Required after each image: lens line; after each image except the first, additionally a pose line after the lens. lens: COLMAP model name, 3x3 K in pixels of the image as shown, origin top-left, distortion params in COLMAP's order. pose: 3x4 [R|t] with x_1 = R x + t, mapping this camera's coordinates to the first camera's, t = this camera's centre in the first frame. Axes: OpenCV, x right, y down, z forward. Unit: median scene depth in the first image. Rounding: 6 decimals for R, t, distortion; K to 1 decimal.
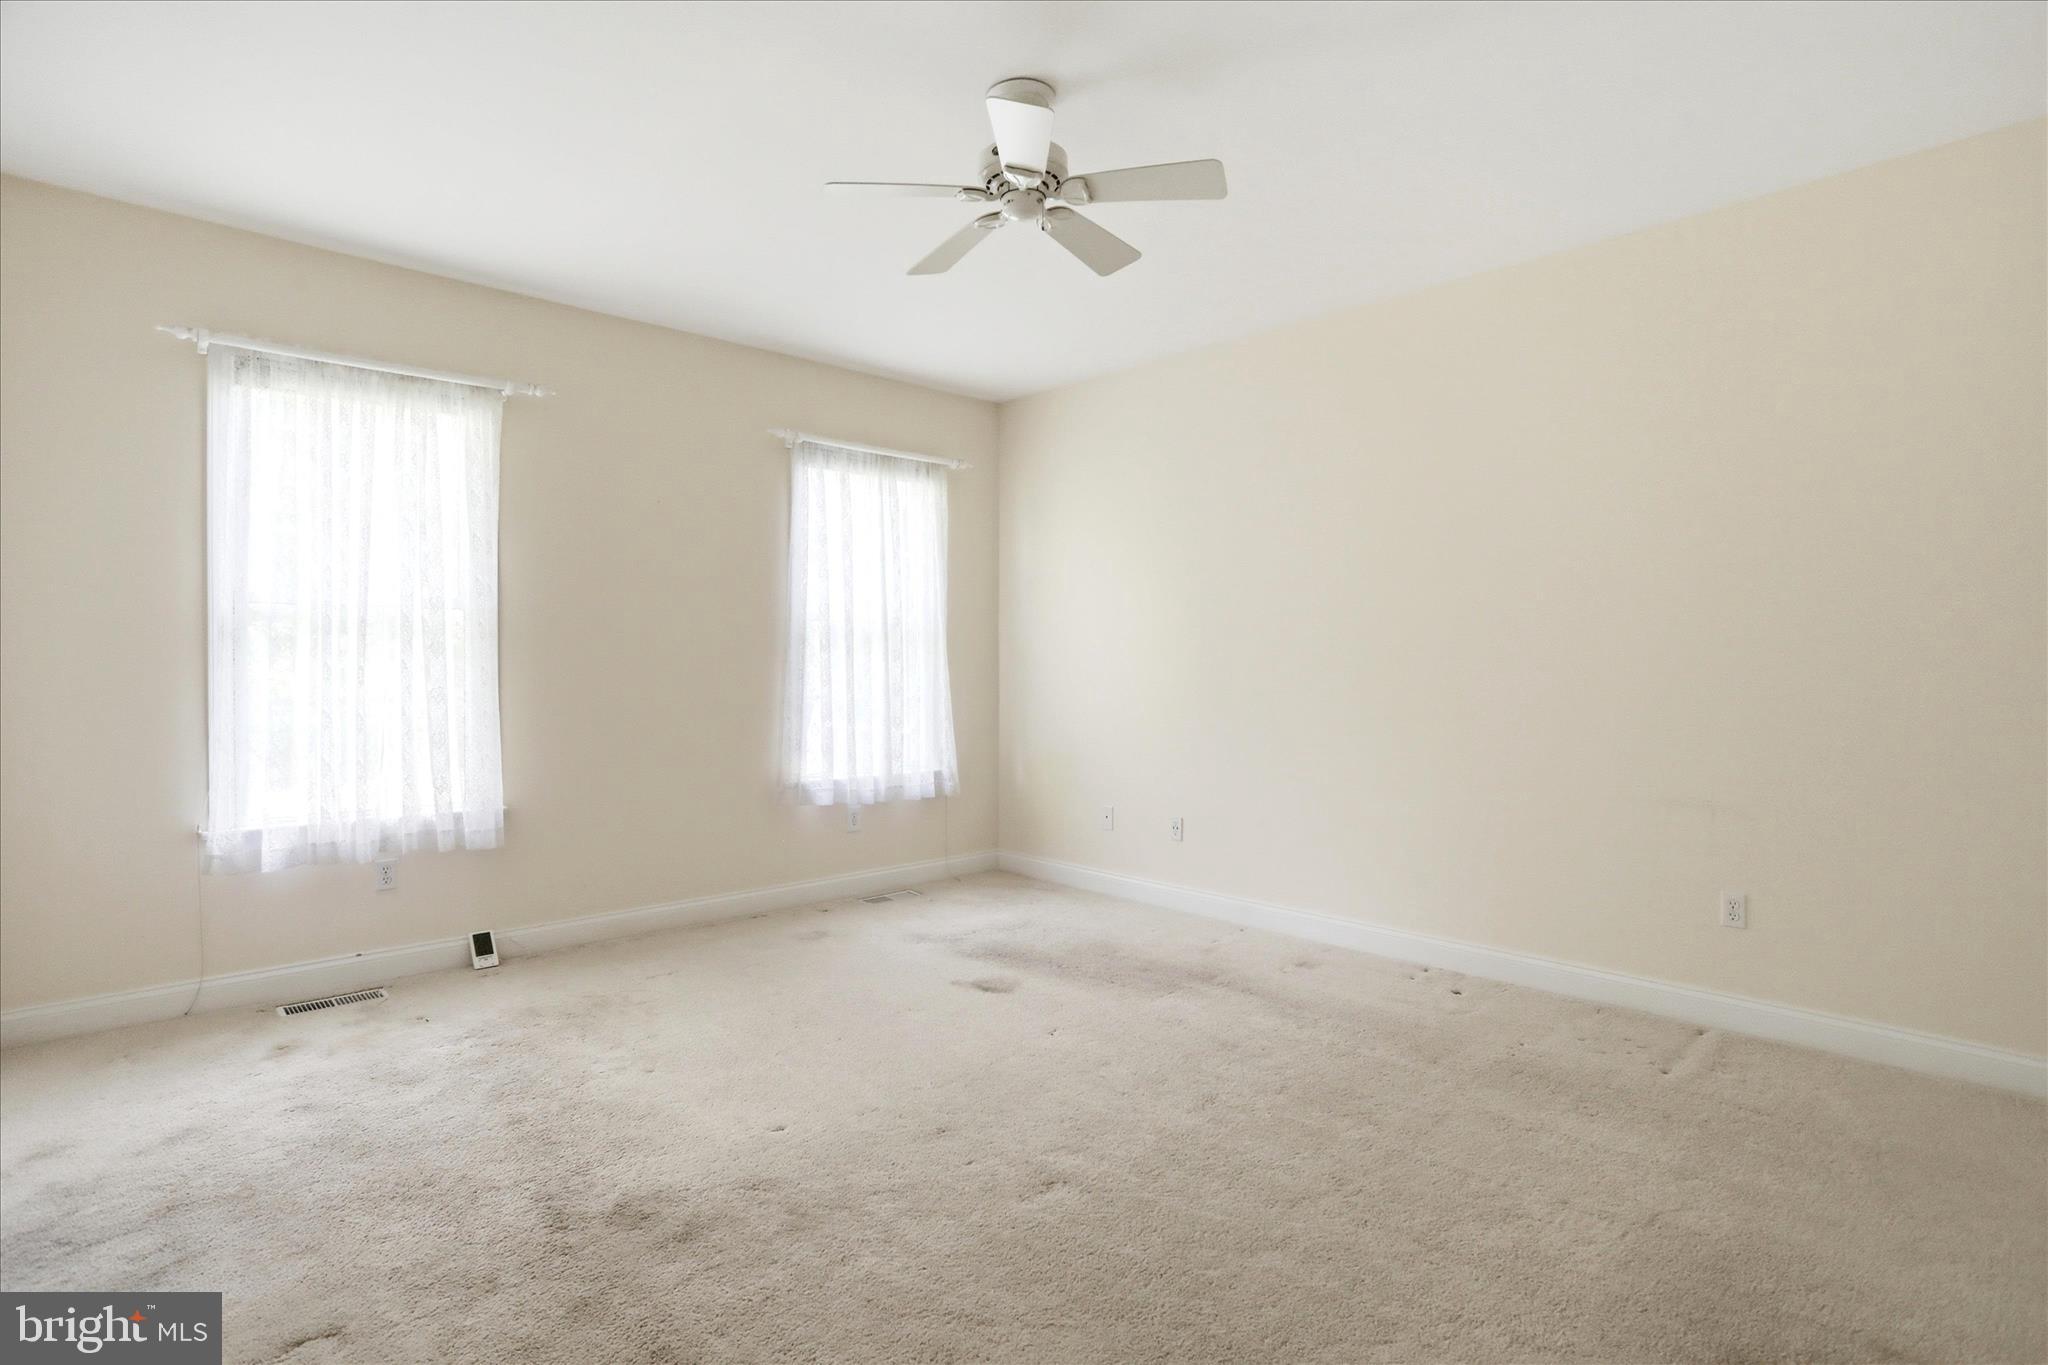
lens RADIAL K [[1077.8, 0, 1024.4], [0, 1077.8, 684.6], [0, 0, 1]] dist [-0.000940, 0.000232]
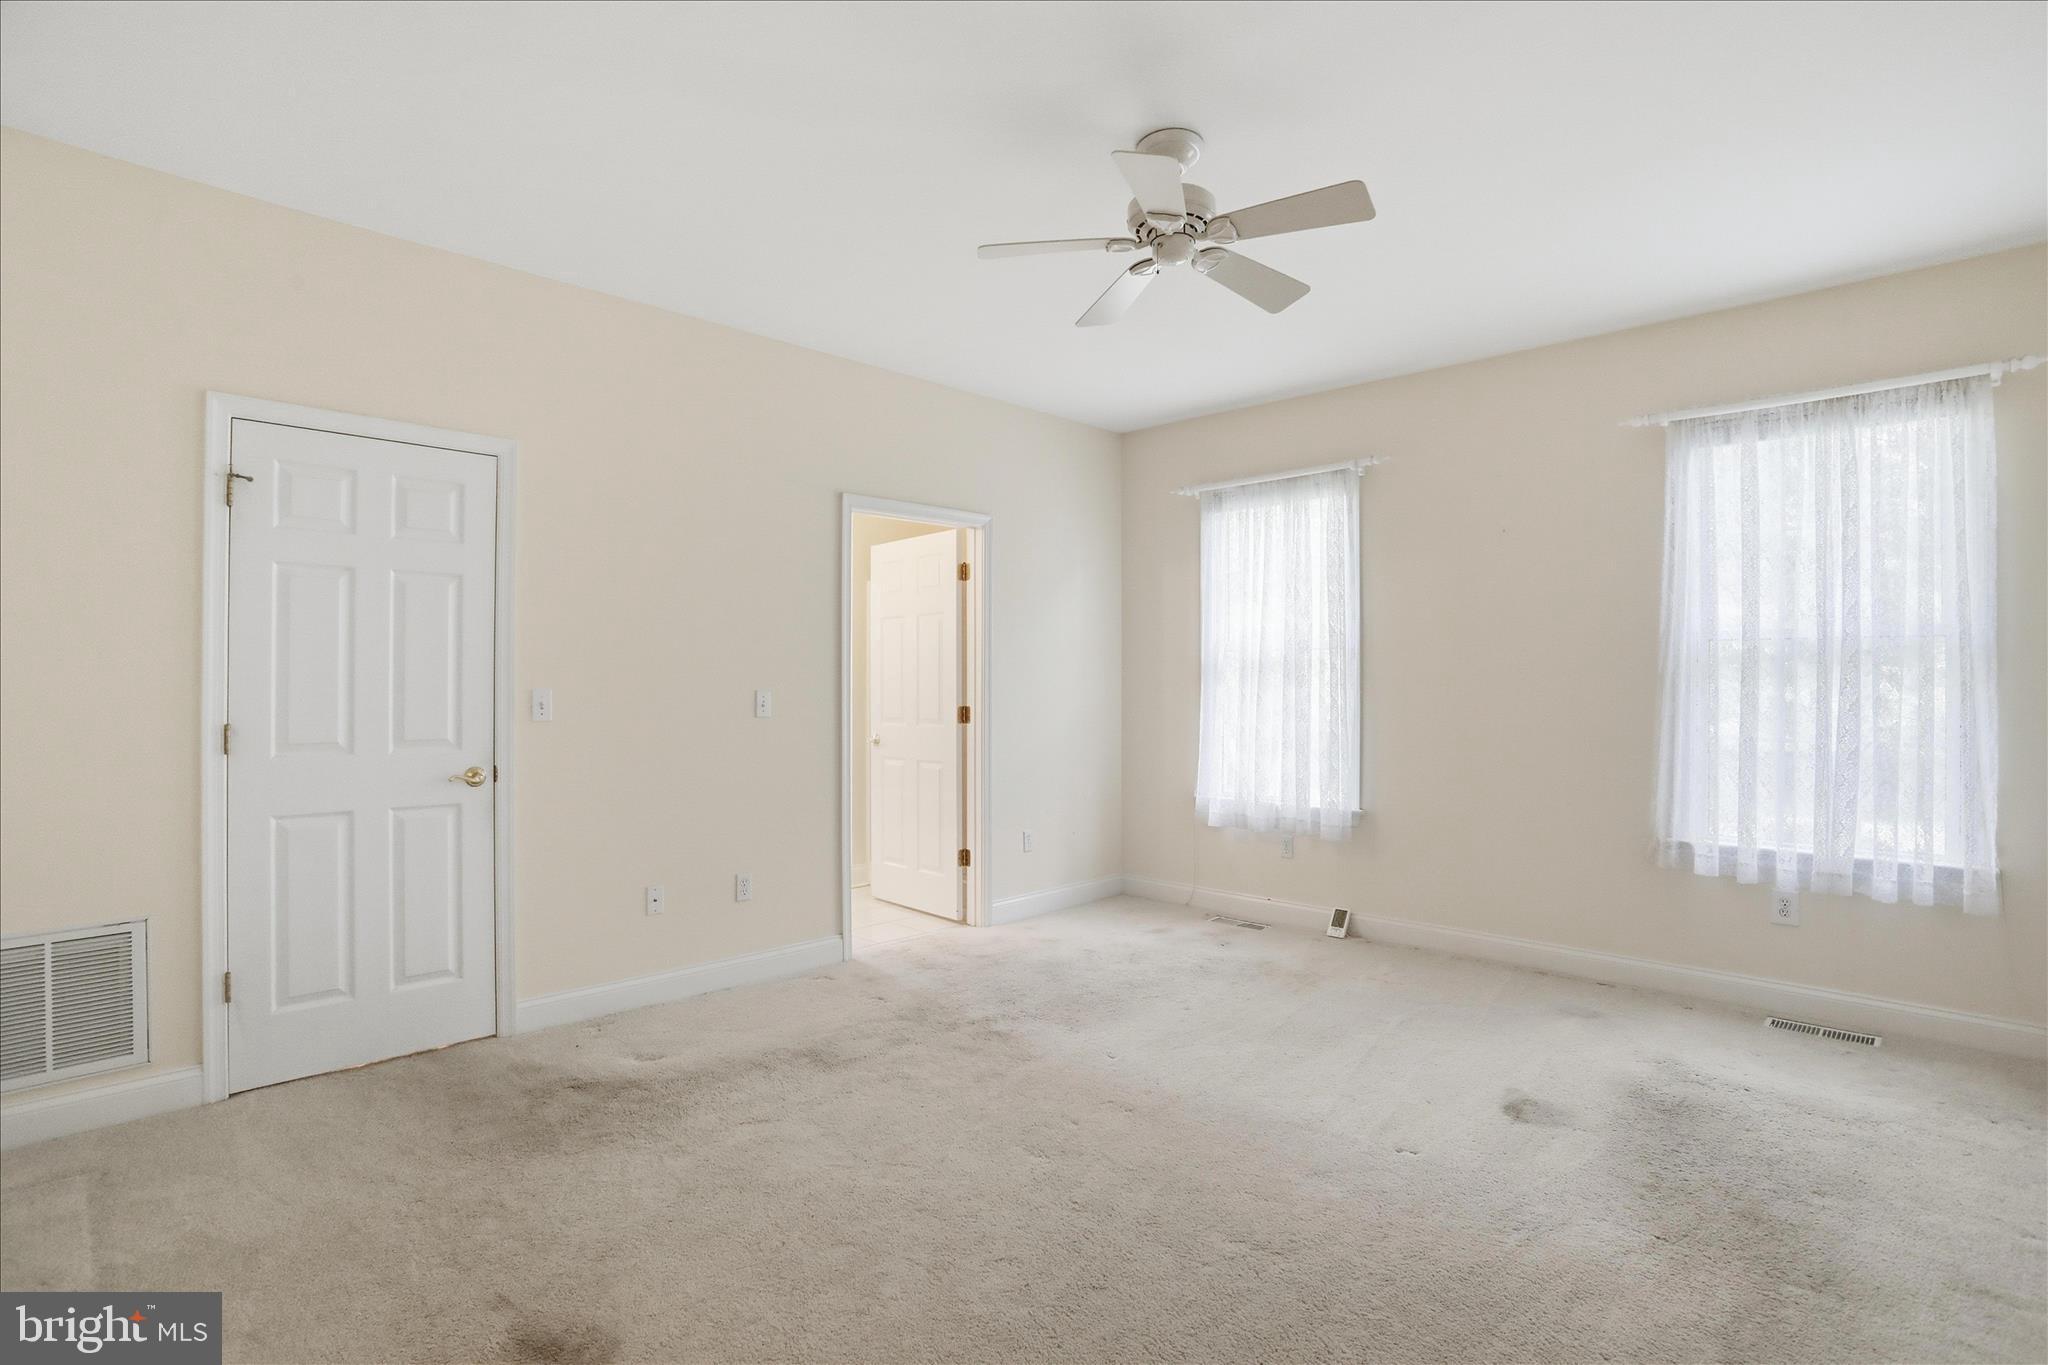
lens RADIAL K [[993.7, 0, 1015.2], [0, 993.7, 694.8], [0, 0, 1]] dist [-0.054240, 0.021126]
pose [[0.046284, 0.004422, -0.998919, 0.627424], [-0.025544, 0.999668, 0.003242, -0.010164], [0.998602, 0.025367, 0.046381, 0.578082]]
